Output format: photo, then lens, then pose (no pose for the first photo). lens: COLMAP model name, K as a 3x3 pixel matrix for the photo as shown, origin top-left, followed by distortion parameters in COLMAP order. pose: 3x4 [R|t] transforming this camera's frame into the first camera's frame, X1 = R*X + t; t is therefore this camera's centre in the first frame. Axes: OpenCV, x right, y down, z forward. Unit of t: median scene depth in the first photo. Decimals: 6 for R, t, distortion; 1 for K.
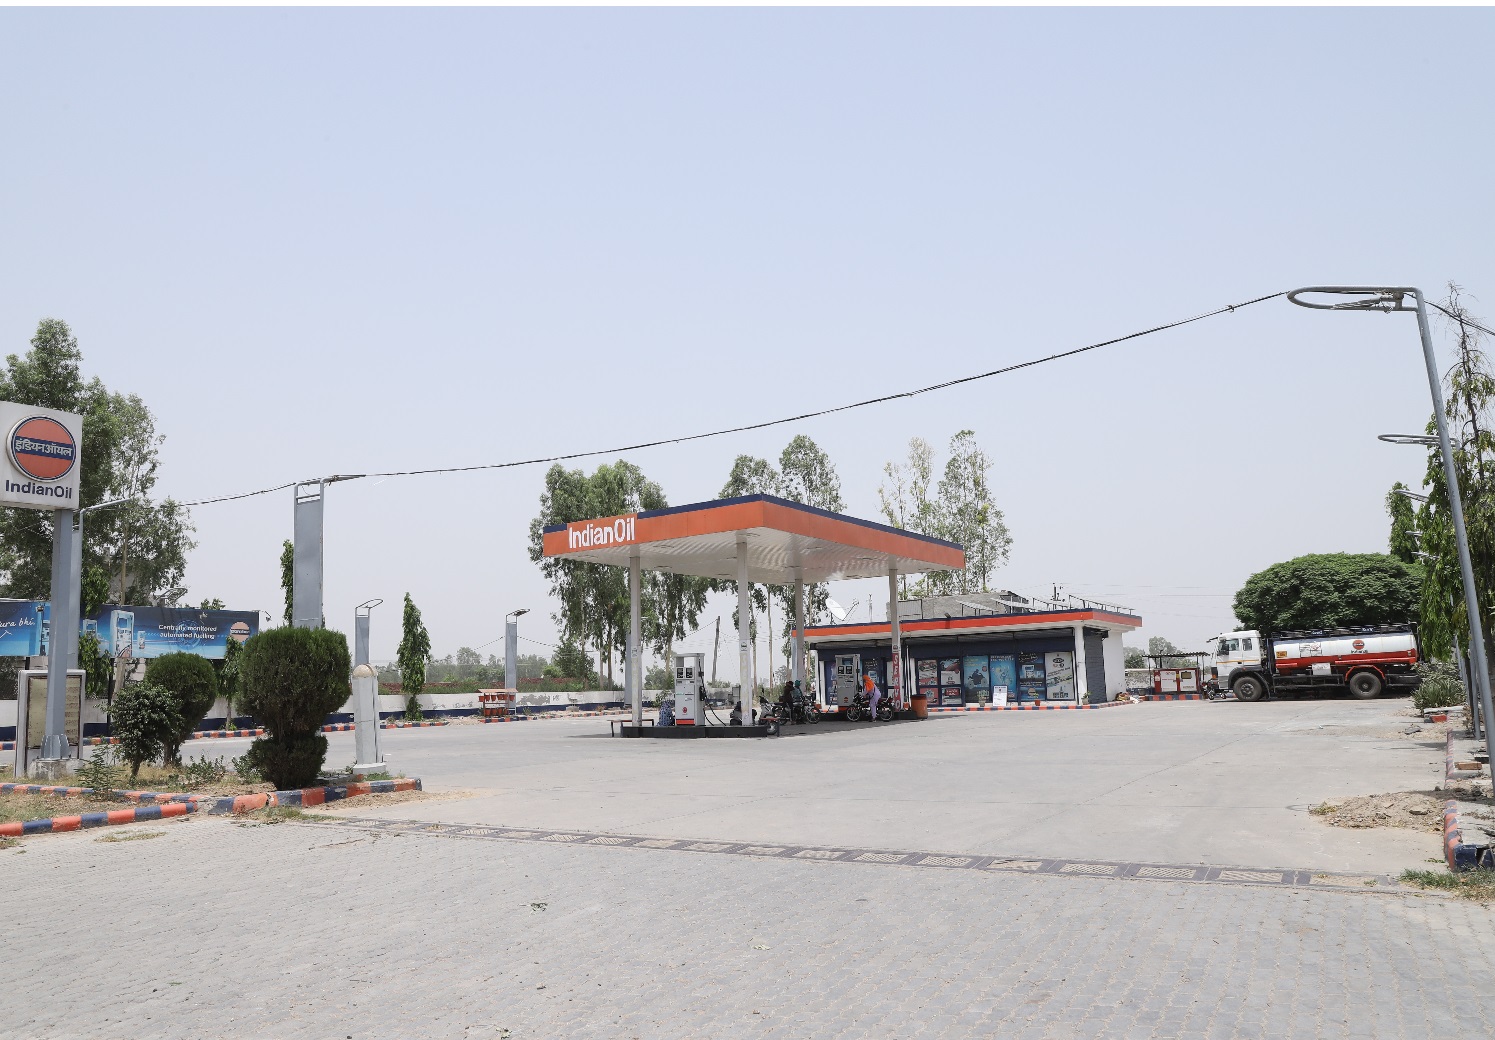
lens RADIAL K [[1108.1, 0, 753.4], [0, 1108.1, 516.5], [0, 0, 1]] dist [-0.044587, 0.024574]
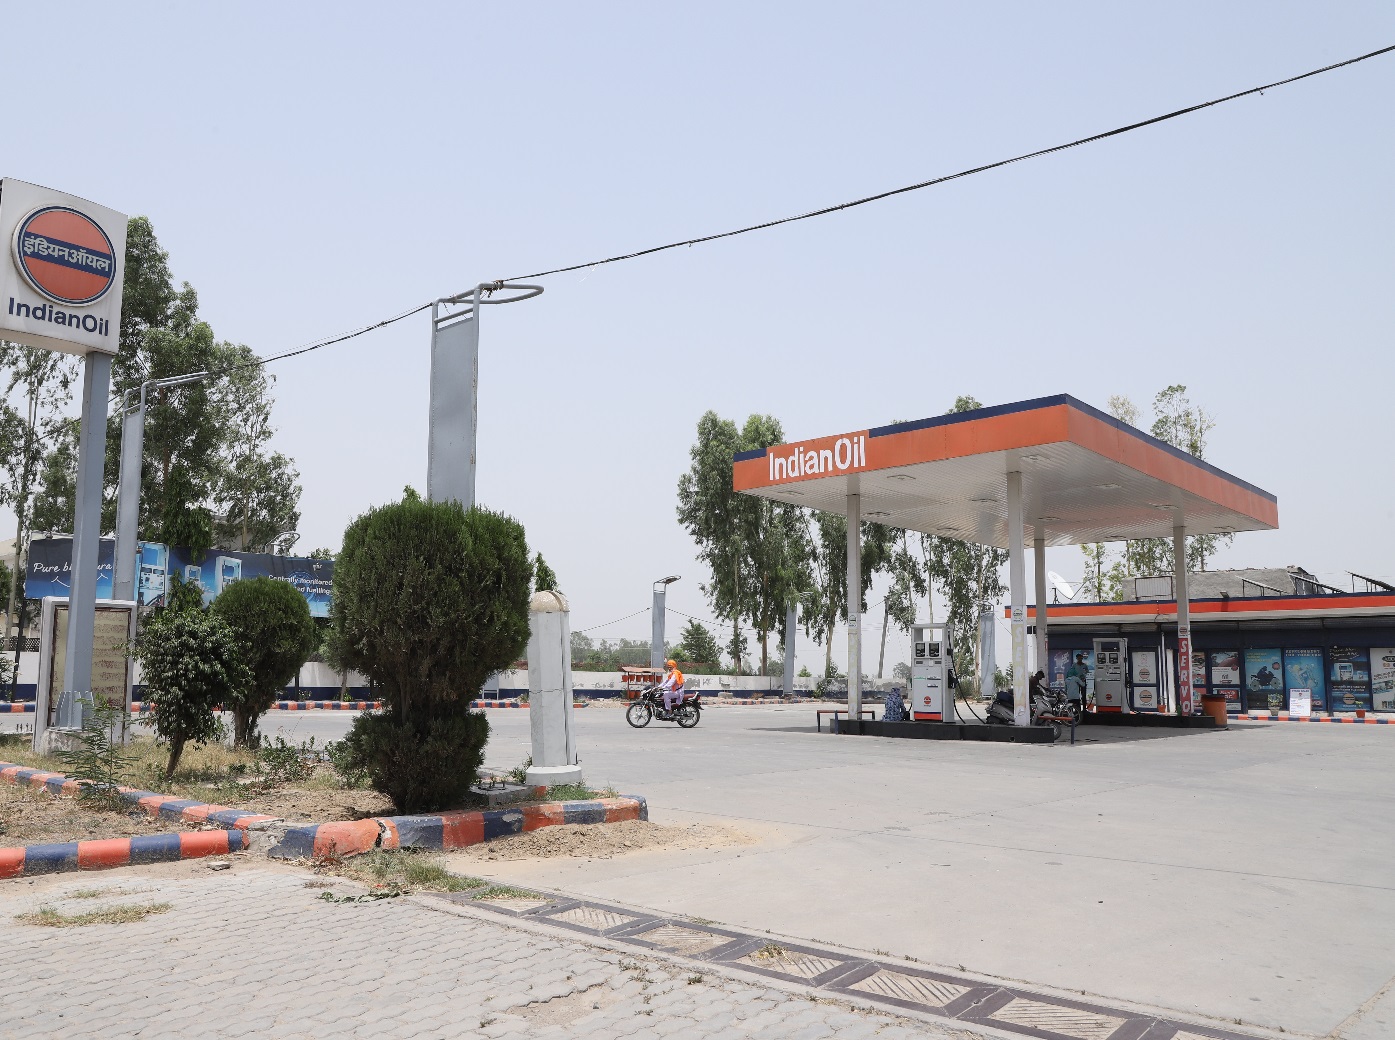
lens RADIAL K [[1098.6, 0, 656.5], [0, 1098.6, 526.8], [0, 0, 1]] dist [-0.035000, 0.011049]
pose [[0.983844, 0.019640, -0.177947, -0.111690], [-0.017167, 0.999734, 0.015425, 0.051831], [0.178203, -0.012121, 0.983919, 0.256554]]
